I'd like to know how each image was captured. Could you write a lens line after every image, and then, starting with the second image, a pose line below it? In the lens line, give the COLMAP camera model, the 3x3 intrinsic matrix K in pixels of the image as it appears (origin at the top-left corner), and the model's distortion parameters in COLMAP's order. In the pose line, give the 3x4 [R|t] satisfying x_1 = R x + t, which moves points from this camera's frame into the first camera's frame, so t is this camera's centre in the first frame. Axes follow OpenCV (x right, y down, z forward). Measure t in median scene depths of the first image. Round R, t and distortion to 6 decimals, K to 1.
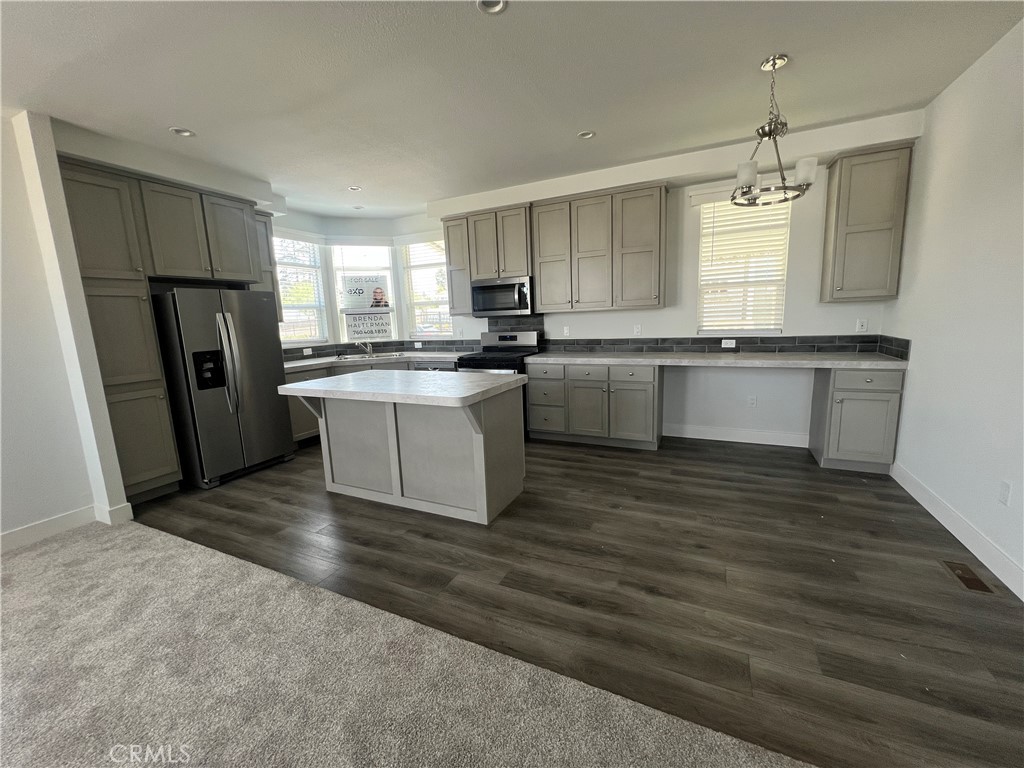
lens RADIAL K [[411.4, 0, 509.4], [0, 411.4, 376.0], [0, 0, 1]] dist [-0.004648, -0.000181]
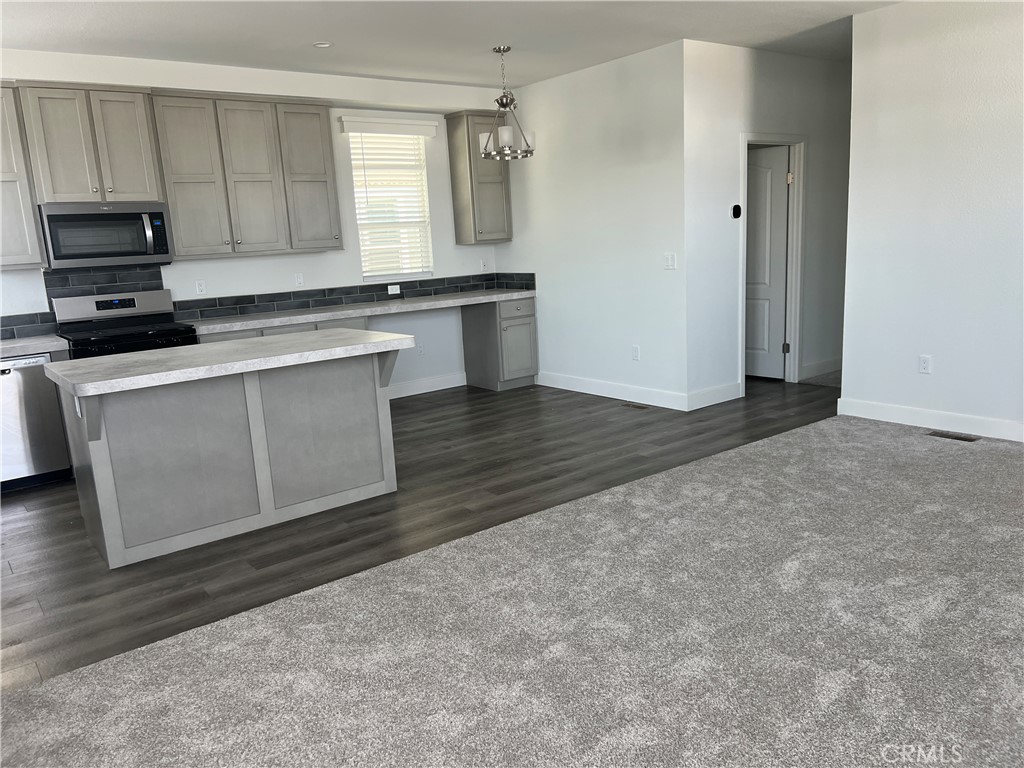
lens RADIAL K [[772.5, 0, 510.7], [0, 772.5, 387.9], [0, 0, 1]] dist [0.019789, -0.032685]
pose [[0.441484, -0.156240, 0.883561, -0.944322], [0.165927, 0.981955, 0.090731, 0.024340], [-0.881794, 0.106551, 0.459442, -0.001113]]
